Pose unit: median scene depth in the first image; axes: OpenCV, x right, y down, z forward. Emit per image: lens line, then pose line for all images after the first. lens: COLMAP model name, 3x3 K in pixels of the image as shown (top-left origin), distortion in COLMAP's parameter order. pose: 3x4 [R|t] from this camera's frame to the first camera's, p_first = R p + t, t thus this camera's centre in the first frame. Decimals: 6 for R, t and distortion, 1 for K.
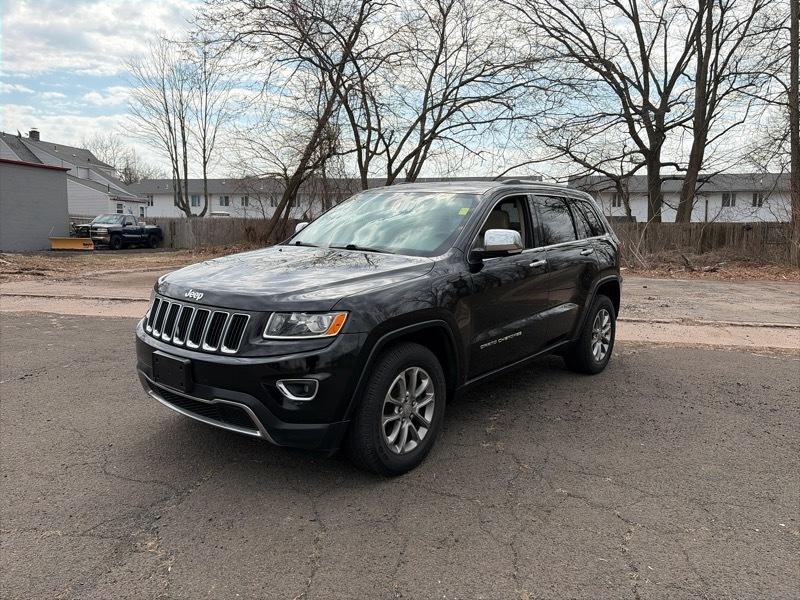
lens RADIAL K [[587.7, 0, 400.0], [0, 587.7, 300.0], [0, 0, 1]] dist [0.006302, -0.006260]
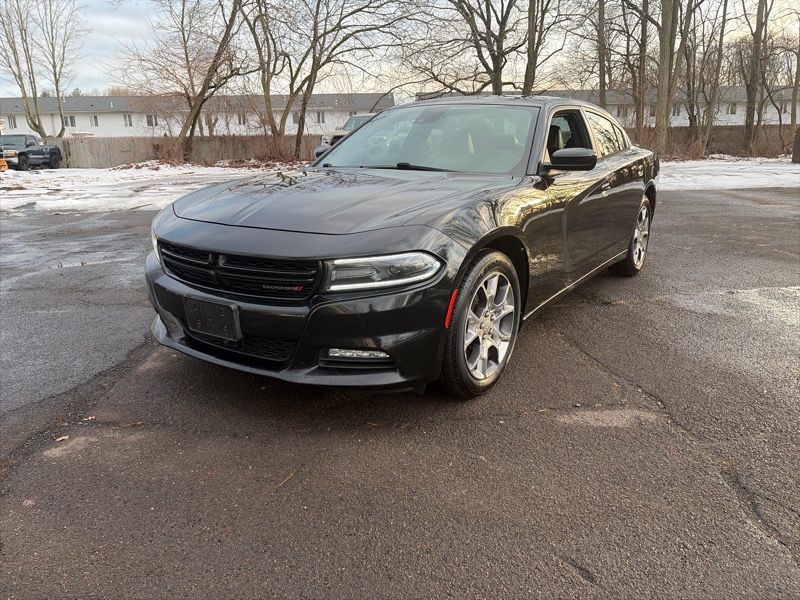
lens RADIAL K [[587.7, 0, 400.0], [0, 587.7, 300.0], [0, 0, 1]] dist [0.006302, -0.006260]
pose [[0.958071, -0.098956, 0.268900, -0.149697], [0.062156, 0.987900, 0.142094, 0.031229], [-0.279707, -0.119422, 0.952629, -0.181583]]
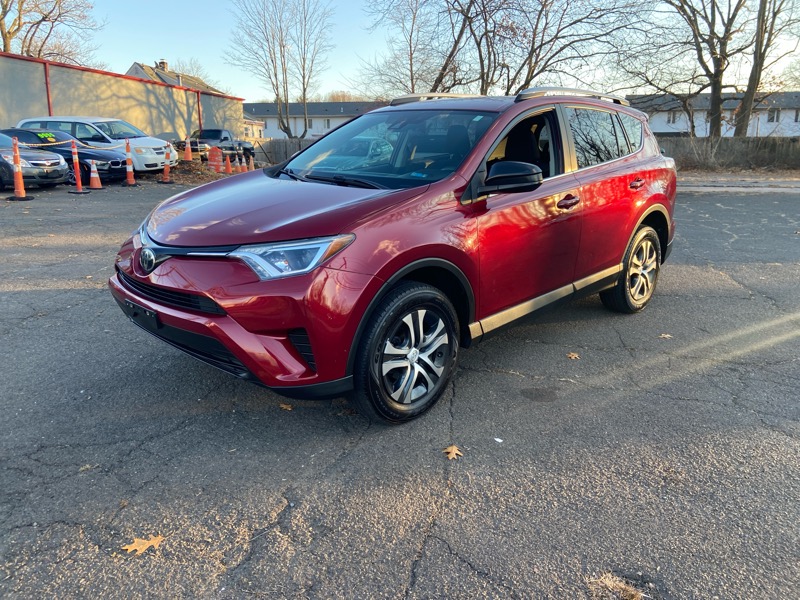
lens RADIAL K [[582.0, 0, 405.8], [0, 582.0, 297.7], [0, 0, 1]] dist [0.095515, -0.122598]
pose [[0.999740, -0.006256, -0.021949, -0.190010], [0.008978, 0.991968, 0.126173, 0.039761], [0.020983, -0.126338, 0.991765, -0.281668]]
